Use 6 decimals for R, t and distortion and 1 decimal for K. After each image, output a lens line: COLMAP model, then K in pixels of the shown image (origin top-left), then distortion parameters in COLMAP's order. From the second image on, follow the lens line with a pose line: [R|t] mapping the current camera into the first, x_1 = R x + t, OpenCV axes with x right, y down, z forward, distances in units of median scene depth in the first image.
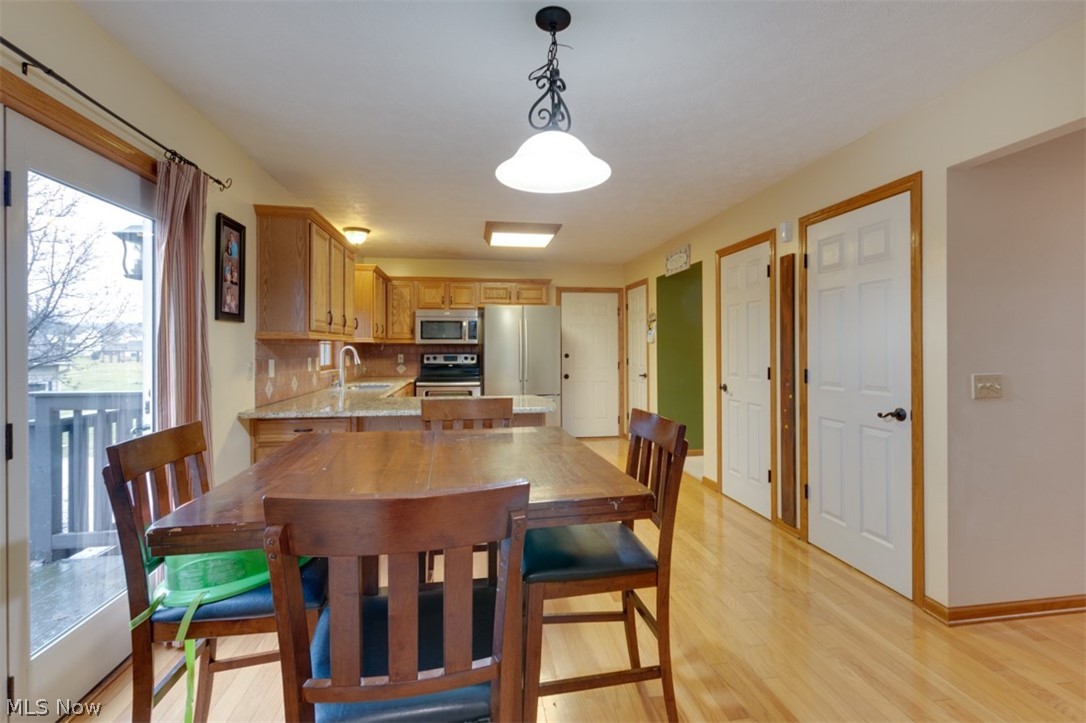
lens RADIAL K [[490.9, 0, 542.4], [0, 490.9, 354.6], [0, 0, 1]] dist [0.000078, 0.000194]
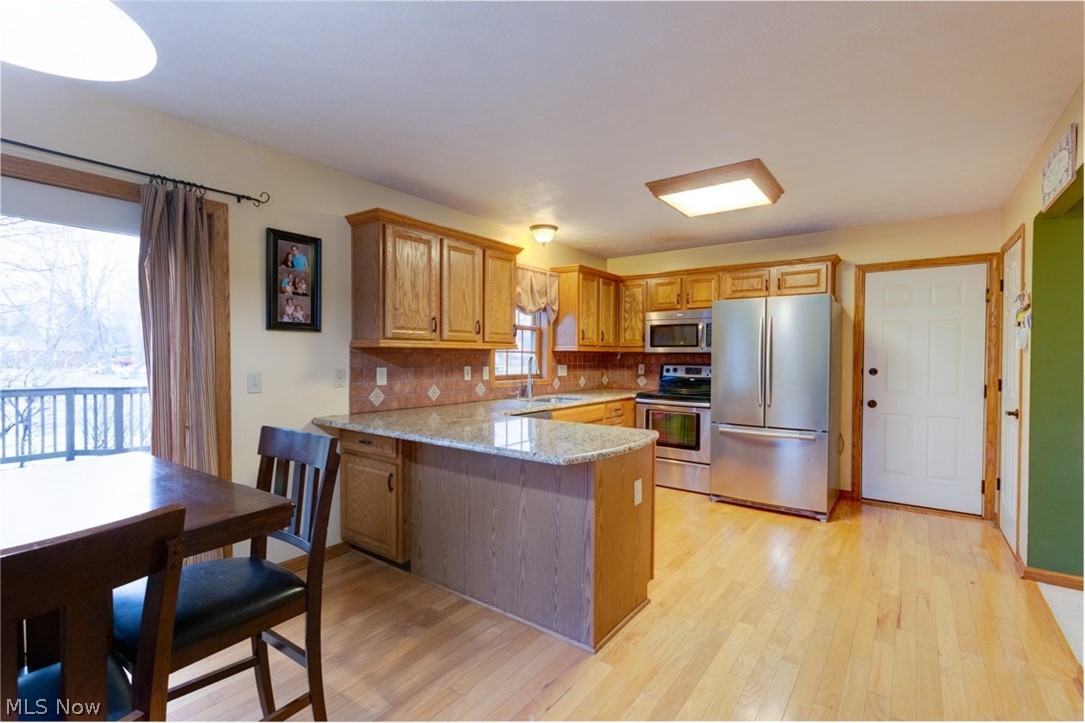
lens RADIAL K [[484.9, 0, 557.8], [0, 484.9, 364.5], [0, 0, 1]] dist [-0.001253, 0.000151]
pose [[0.714081, 0.017183, -0.699852, 0.220143], [-0.015856, 0.999839, 0.008370, -0.005924], [0.699884, 0.005120, 0.714239, 0.291700]]
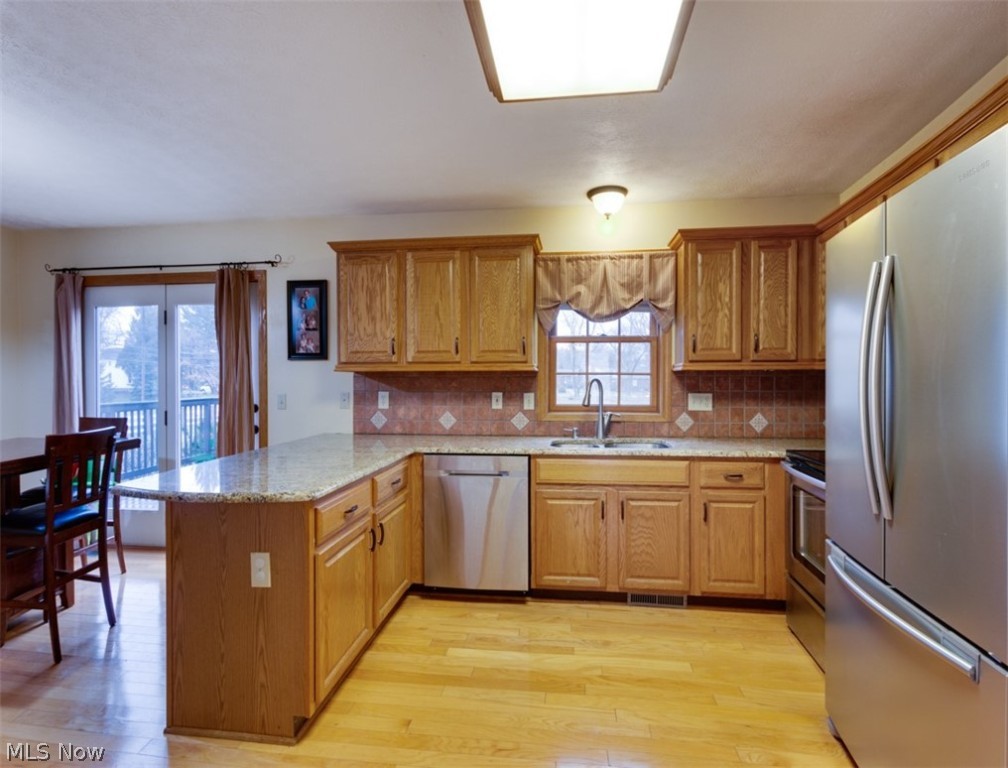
lens RADIAL K [[521.0, 0, 511.0], [0, 521.0, 388.0], [0, 0, 1]] dist [0.012379, 0.000331]
pose [[-0.274233, 0.011526, -0.961594, 0.236820], [-0.012959, 0.999793, 0.015679, -0.010266], [0.961576, 0.016761, -0.274027, 0.840901]]
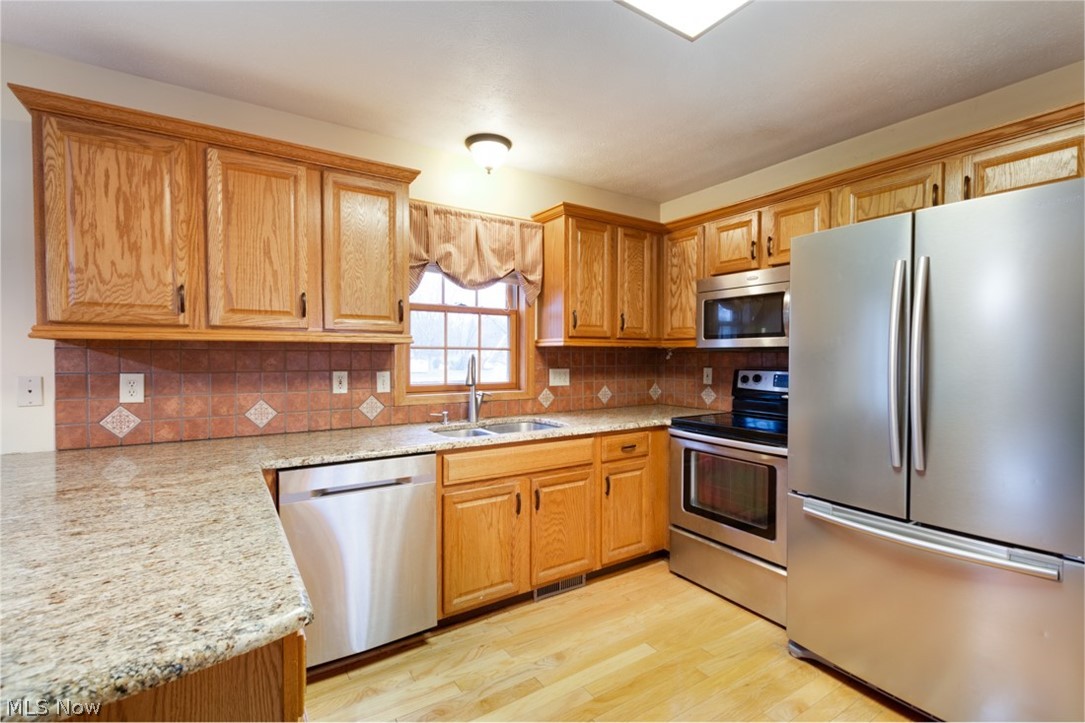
lens RADIAL K [[484.9, 0, 557.8], [0, 484.9, 364.5], [0, 0, 1]] dist [-0.001253, 0.000151]
pose [[0.426253, 0.017634, -0.904432, 0.123445], [-0.014798, 0.999812, 0.012520, -0.009540], [0.904483, 0.008047, 0.426434, 0.659160]]
